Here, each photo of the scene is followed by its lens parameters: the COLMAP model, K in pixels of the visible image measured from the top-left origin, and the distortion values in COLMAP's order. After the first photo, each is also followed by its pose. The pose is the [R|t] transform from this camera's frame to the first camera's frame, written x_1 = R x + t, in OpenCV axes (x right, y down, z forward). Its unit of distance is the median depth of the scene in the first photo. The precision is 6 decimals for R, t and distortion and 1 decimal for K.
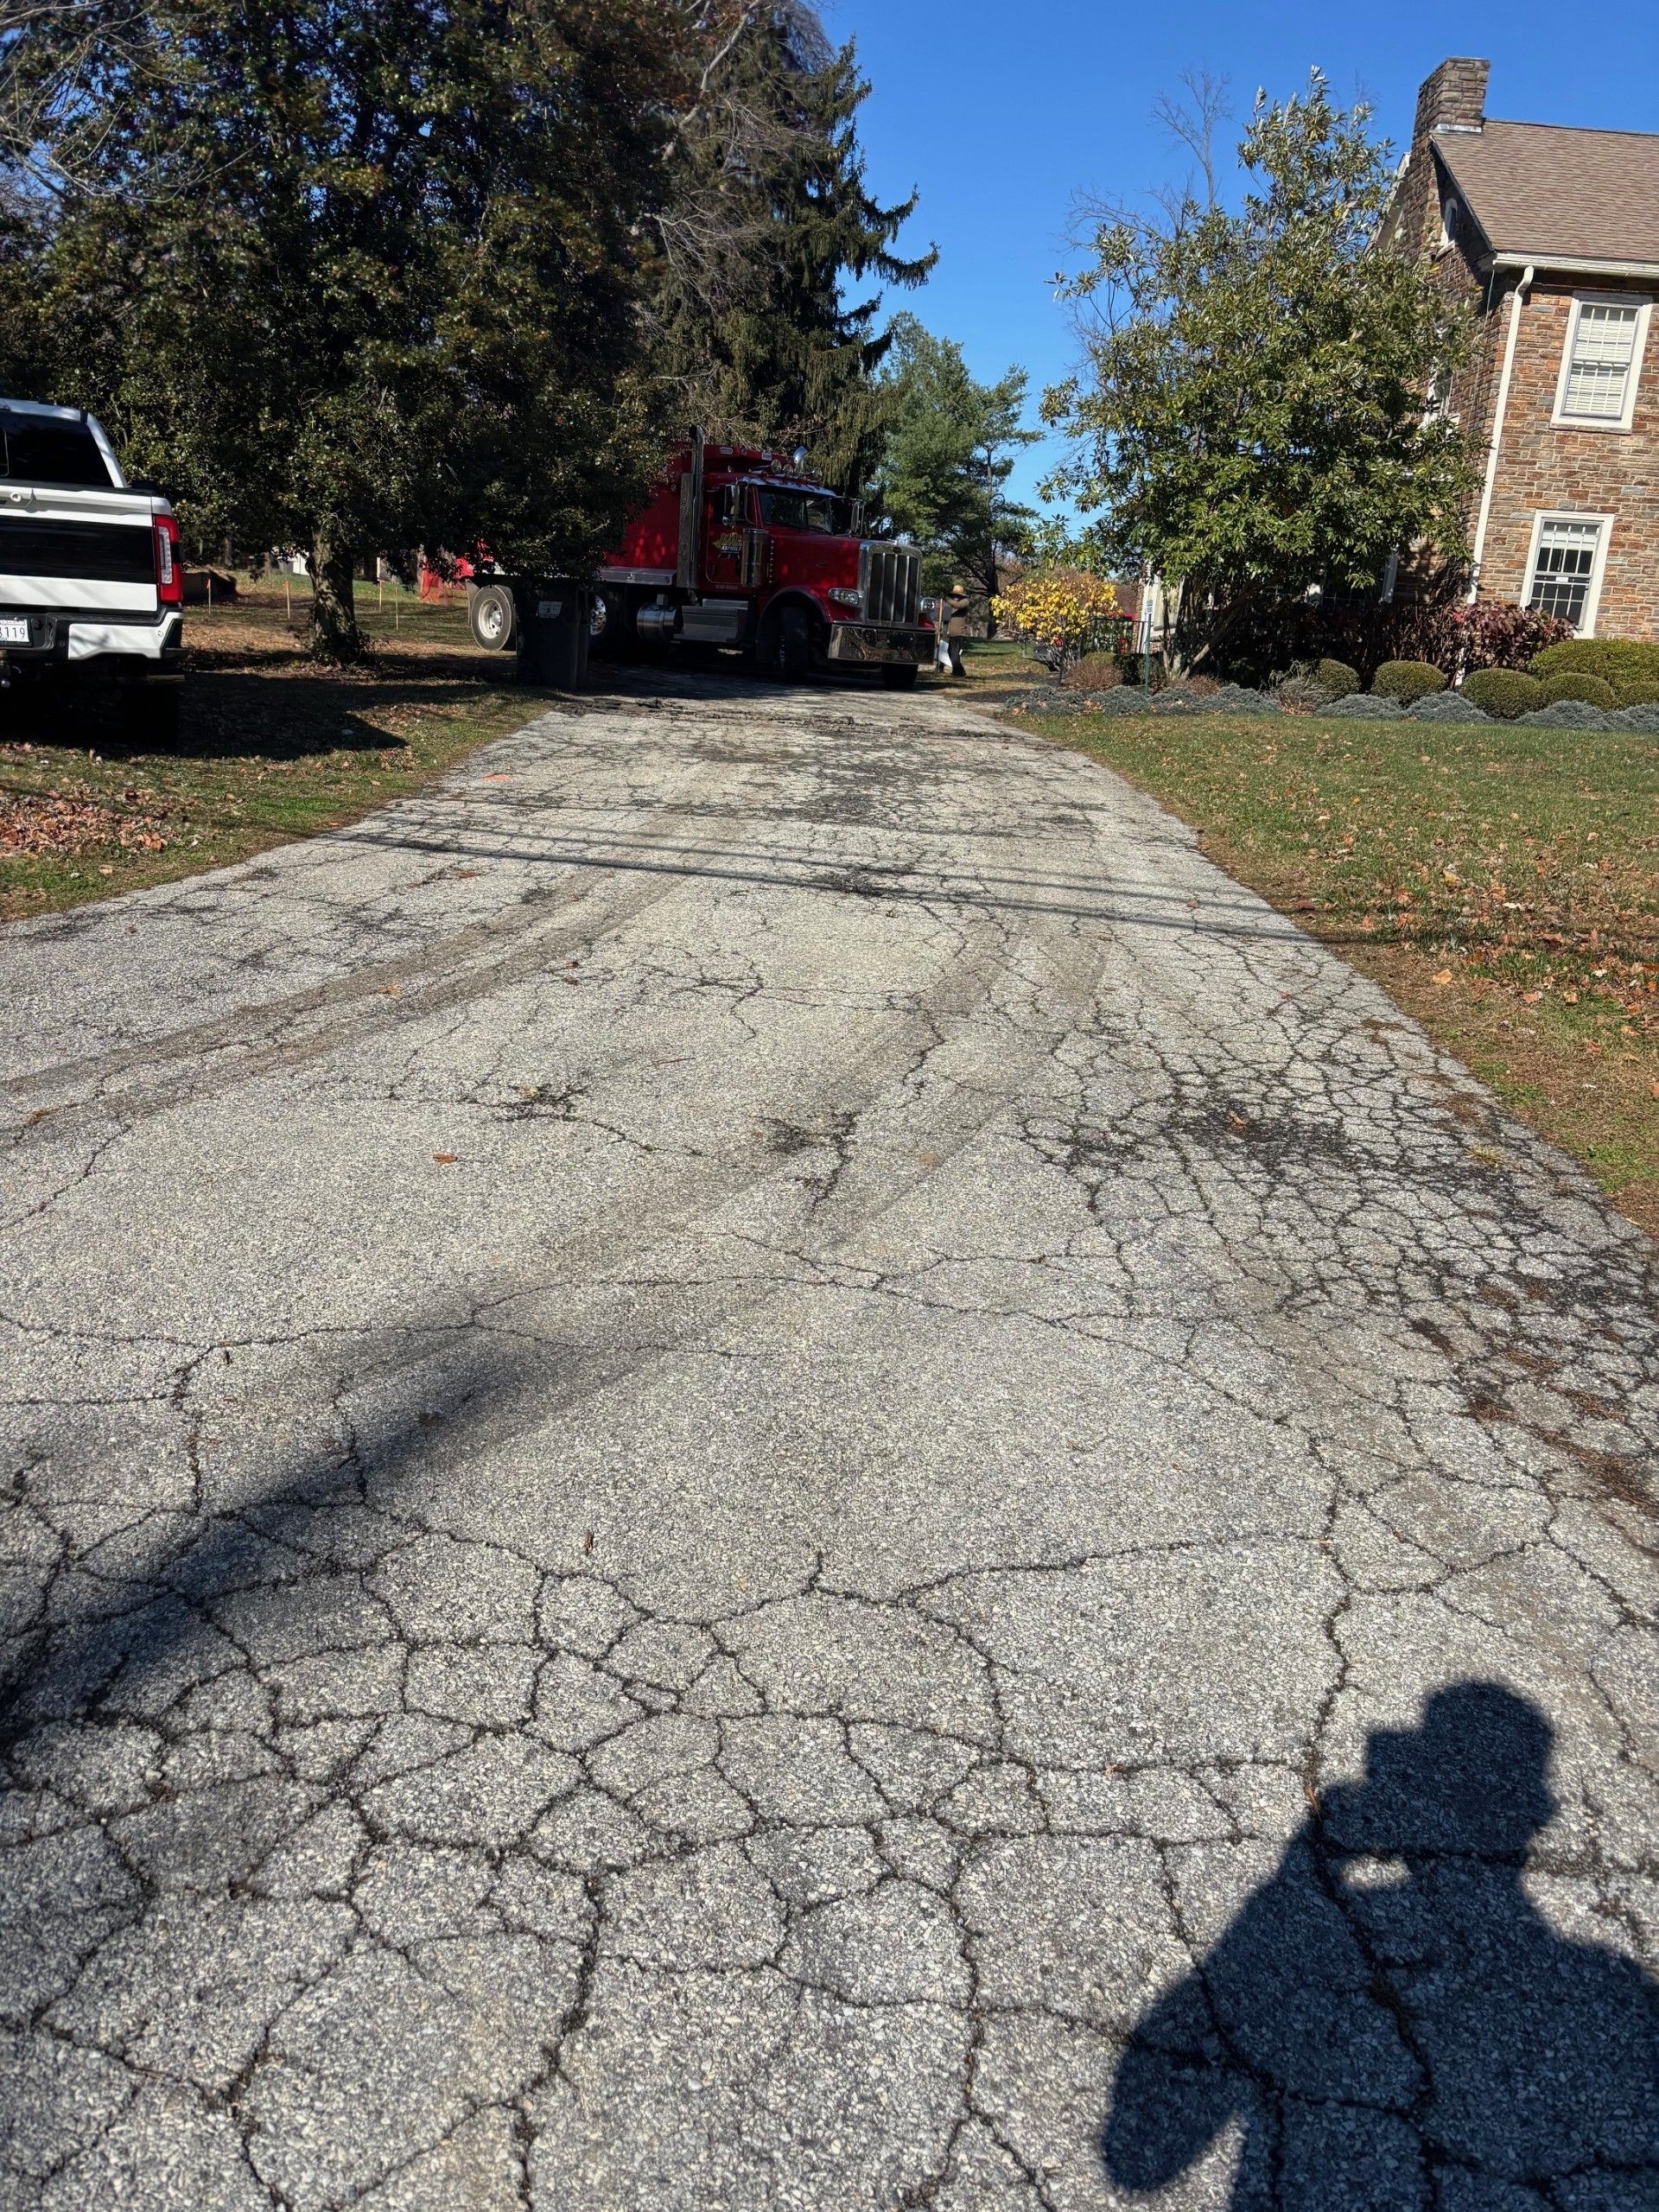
lens RADIAL K [[1402.4, 0, 786.3], [0, 1402.4, 1073.5], [0, 0, 1]] dist [-0.010333, 0.035300]
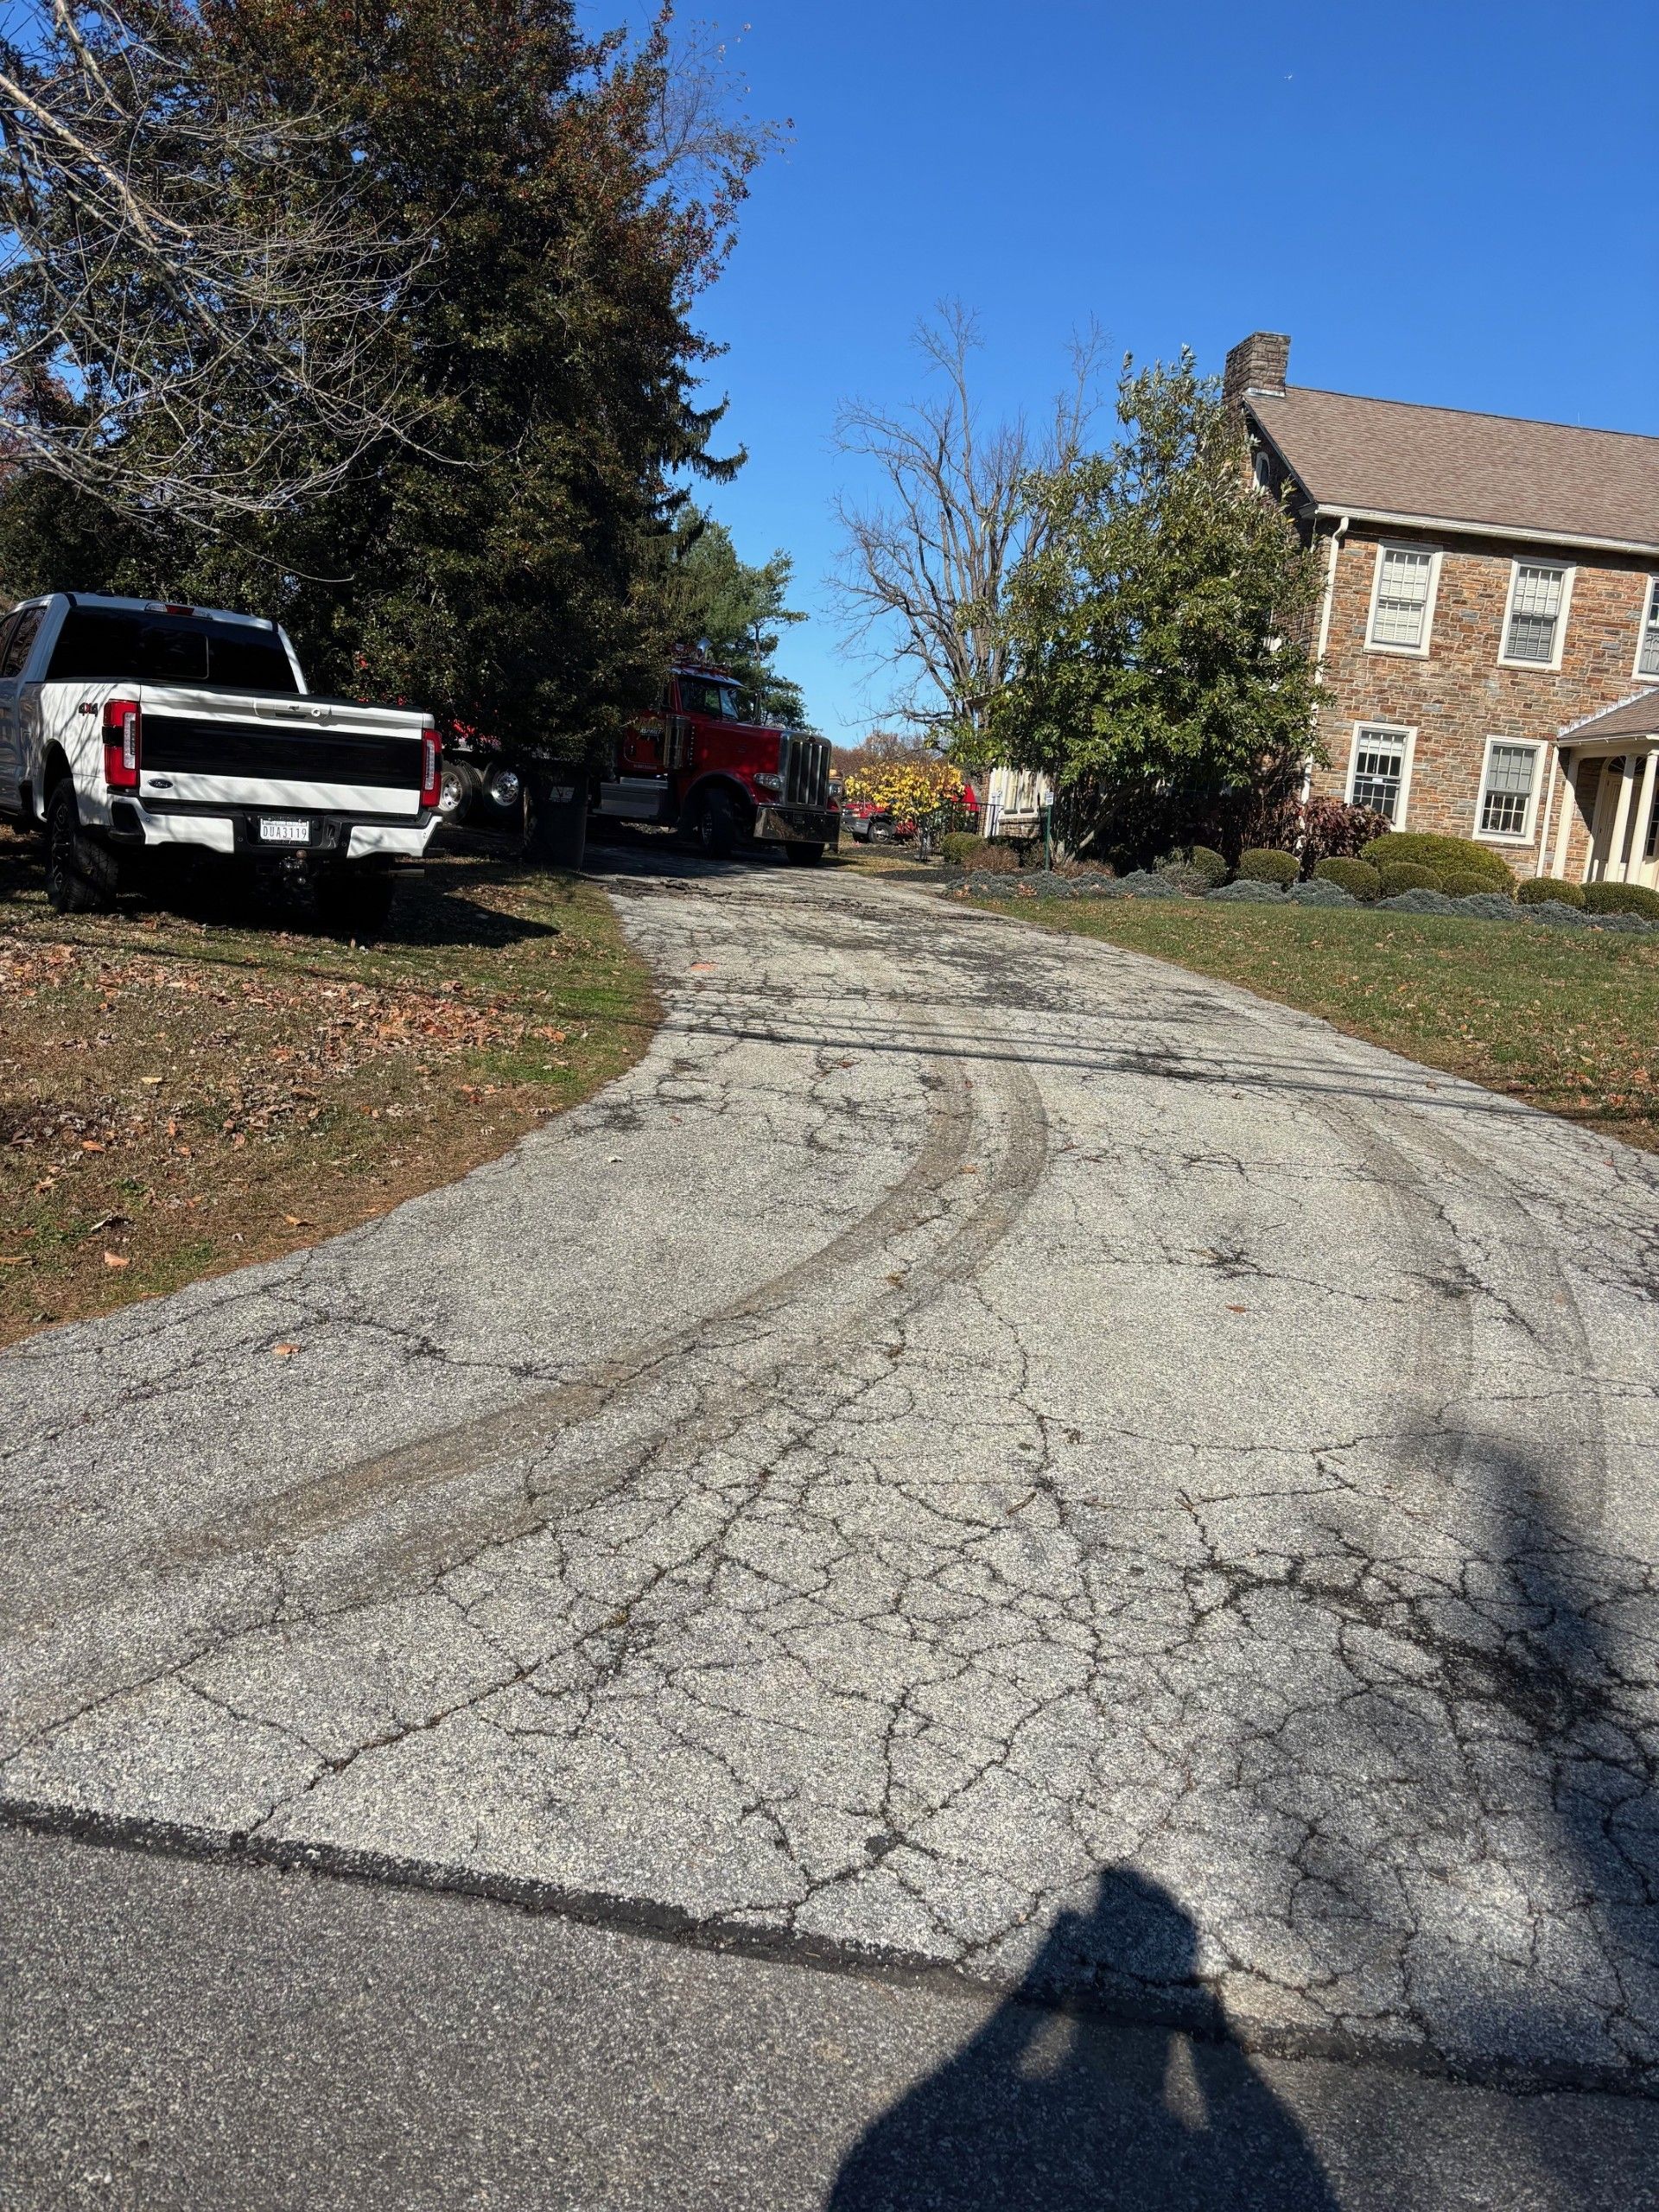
lens RADIAL K [[1393.8, 0, 753.3], [0, 1393.8, 1114.8], [0, 0, 1]] dist [0.015139, -0.004731]
pose [[0.991177, -0.005031, 0.132448, -0.112291], [0.015653, 0.996730, -0.079279, -0.002769], [-0.131616, 0.080653, 0.988014, -0.027522]]
